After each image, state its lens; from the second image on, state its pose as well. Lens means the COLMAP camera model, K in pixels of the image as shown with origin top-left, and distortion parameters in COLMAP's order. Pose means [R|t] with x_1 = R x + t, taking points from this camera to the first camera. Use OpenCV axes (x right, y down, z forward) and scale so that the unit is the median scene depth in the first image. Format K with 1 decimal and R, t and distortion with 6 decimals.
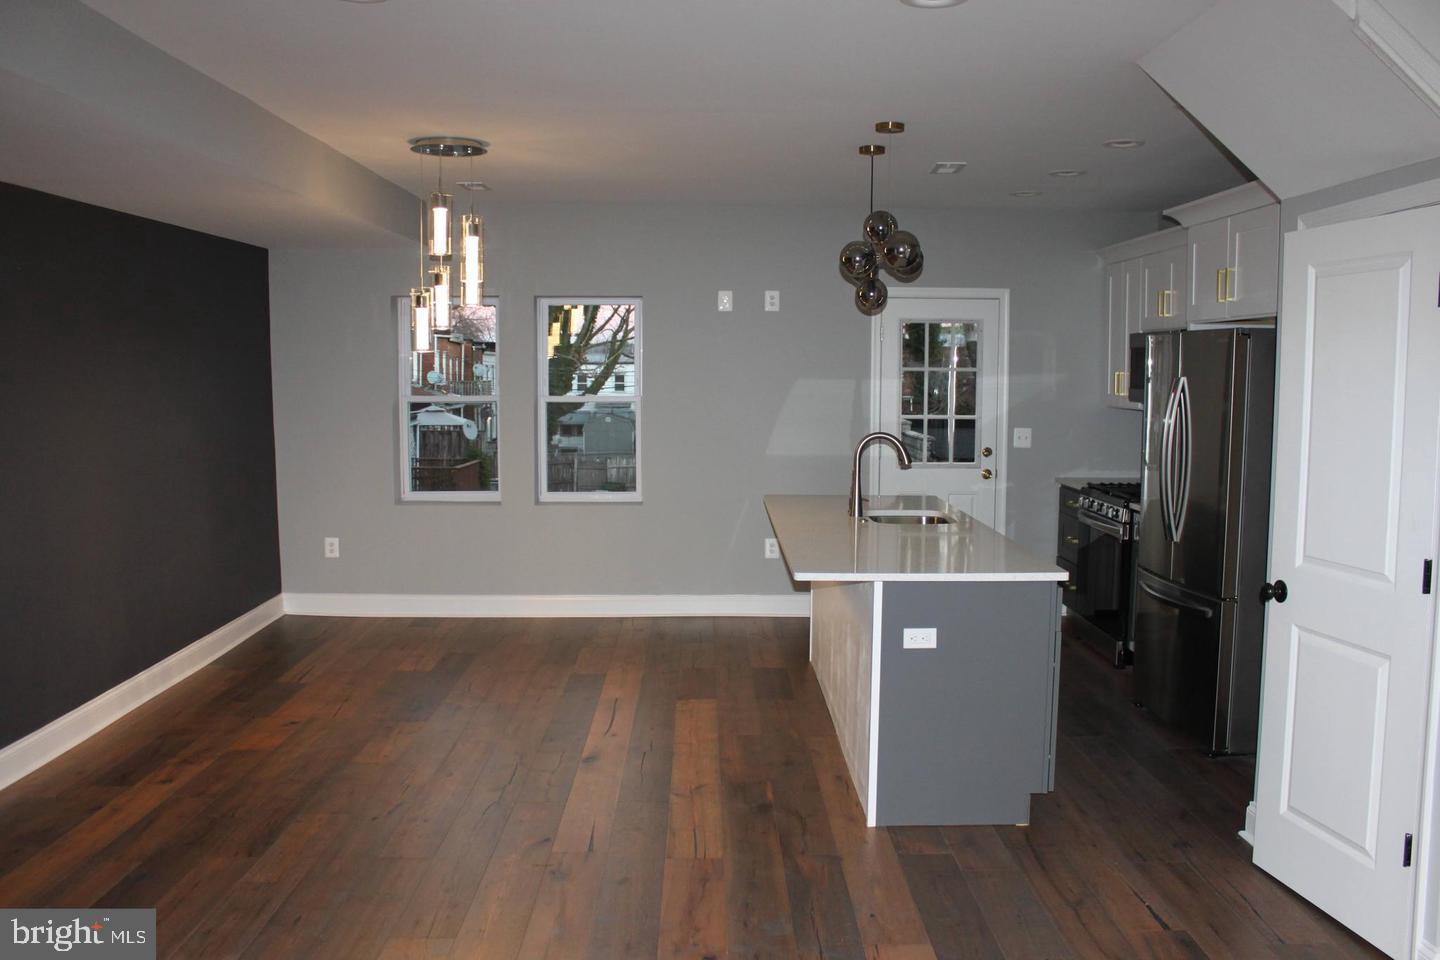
lens RADIAL K [[1203.2, 0, 721.1], [0, 1203.2, 480.6], [0, 0, 1]] dist [-0.156354, 0.129559]
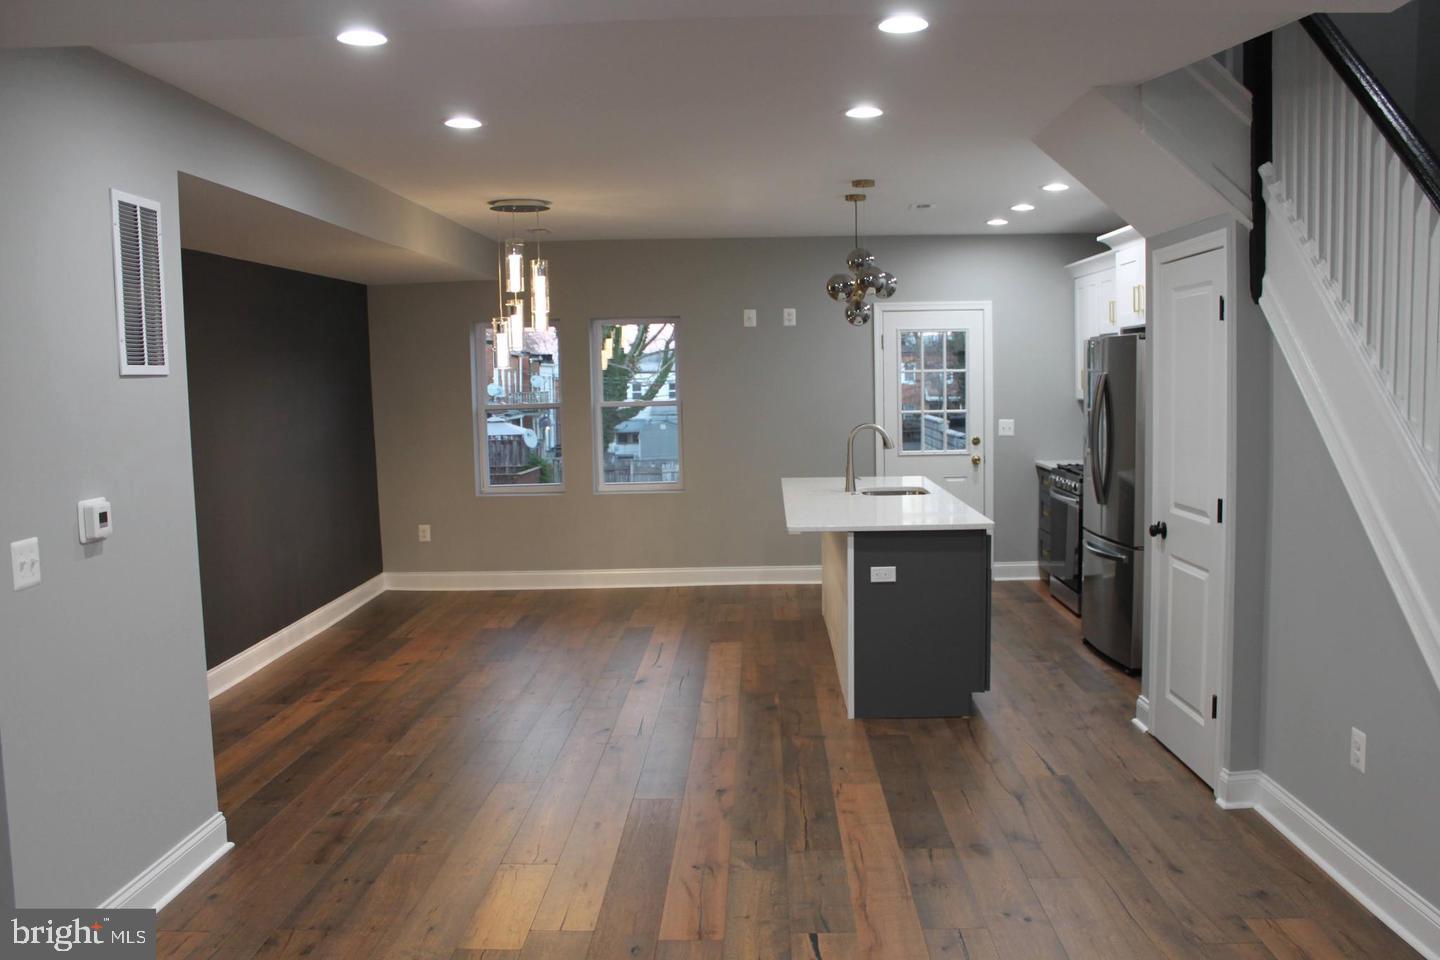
lens RADIAL K [[1203.2, 0, 717.8], [0, 1203.2, 483.3], [0, 0, 1]] dist [-0.156354, 0.129559]
pose [[0.998499, -0.021462, -0.050380, 0.039144], [0.021313, 0.999767, -0.003485, 0.023381], [0.050443, 0.002406, 0.998724, -0.259978]]
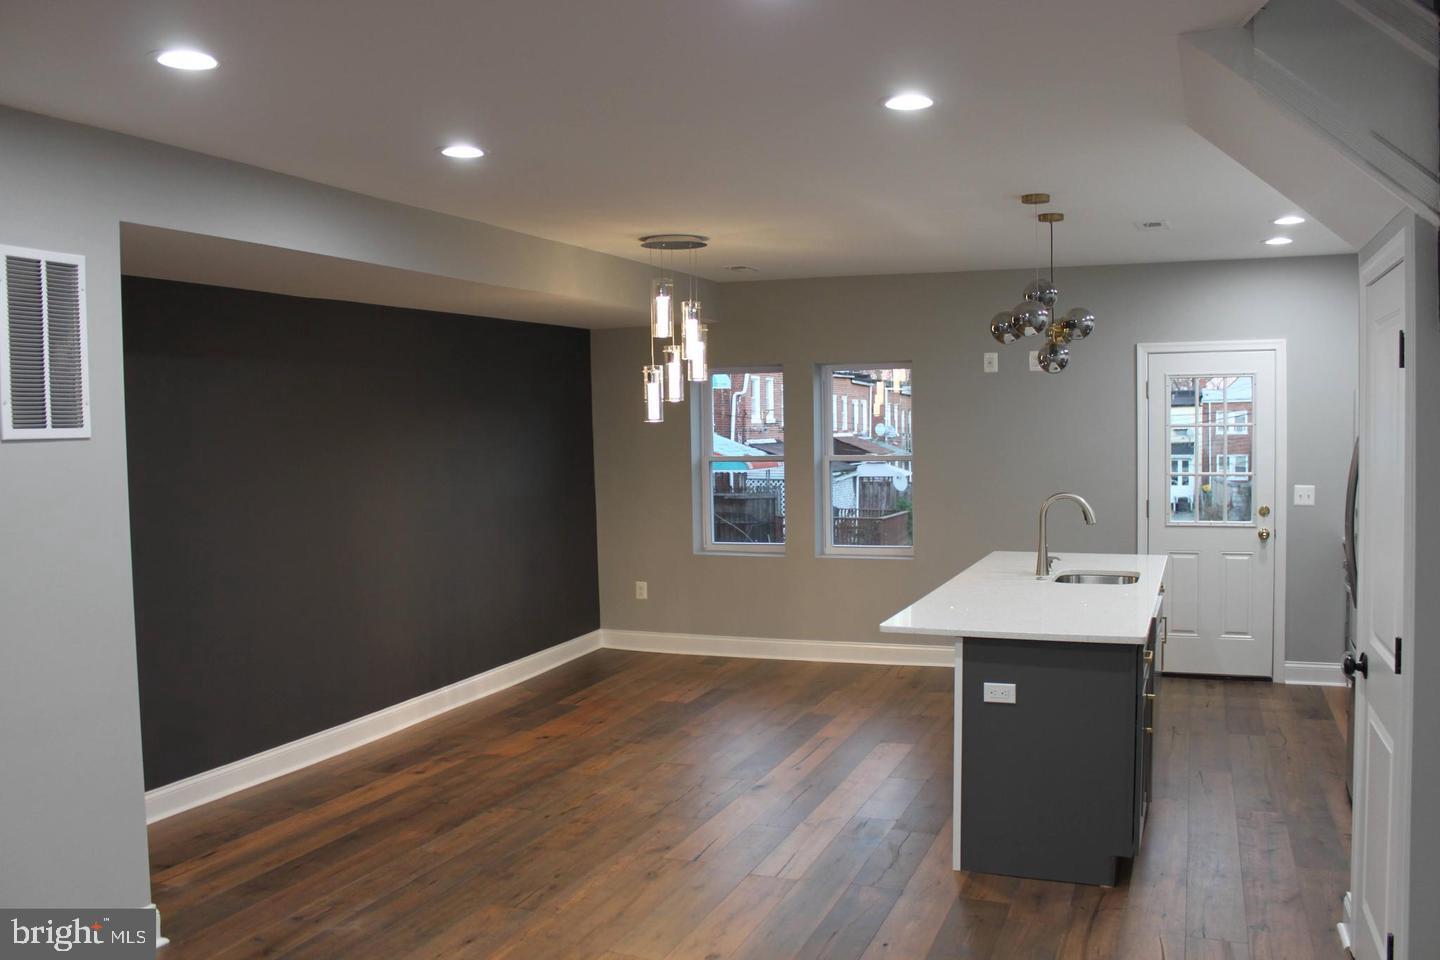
lens RADIAL K [[1203.2, 0, 720.8], [0, 1203.2, 477.0], [0, 0, 1]] dist [-0.156354, 0.129559]
pose [[0.922609, -0.001788, -0.385733, 0.258510], [-0.015480, 0.999012, -0.041657, -0.007073], [0.385426, 0.044404, 0.921670, -0.043821]]
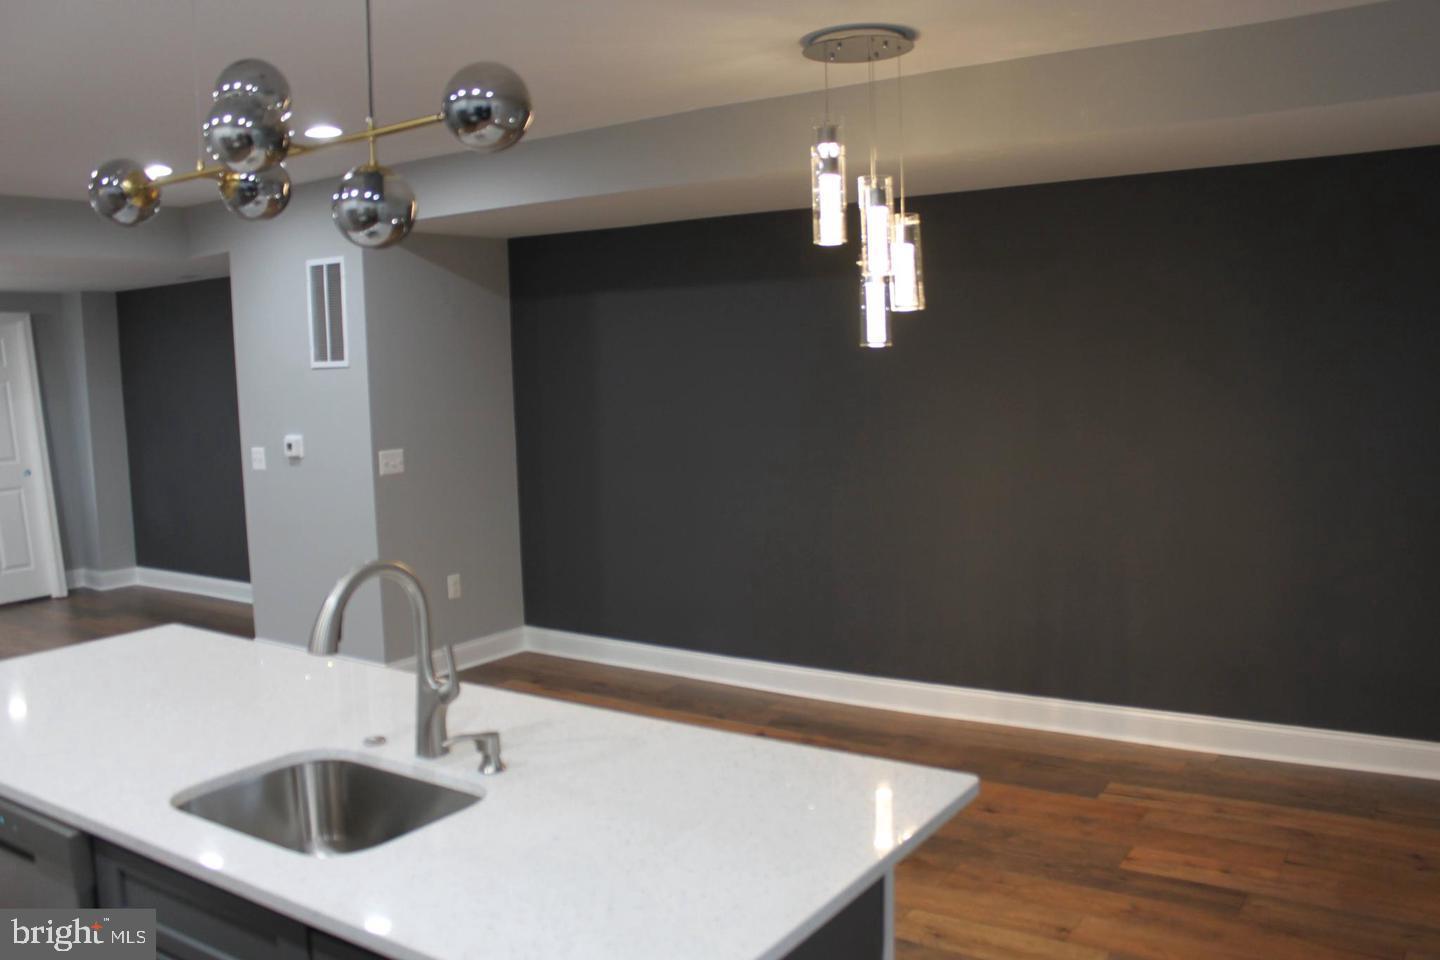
lens RADIAL K [[1203.2, 0, 723.8], [0, 1203.2, 473.5], [0, 0, 1]] dist [-0.156354, 0.129559]
pose [[-0.566511, 0.094699, -0.818595, 0.392514], [-0.051163, 0.987416, 0.149637, -0.135865], [0.822465, 0.126653, -0.554537, 1.336433]]
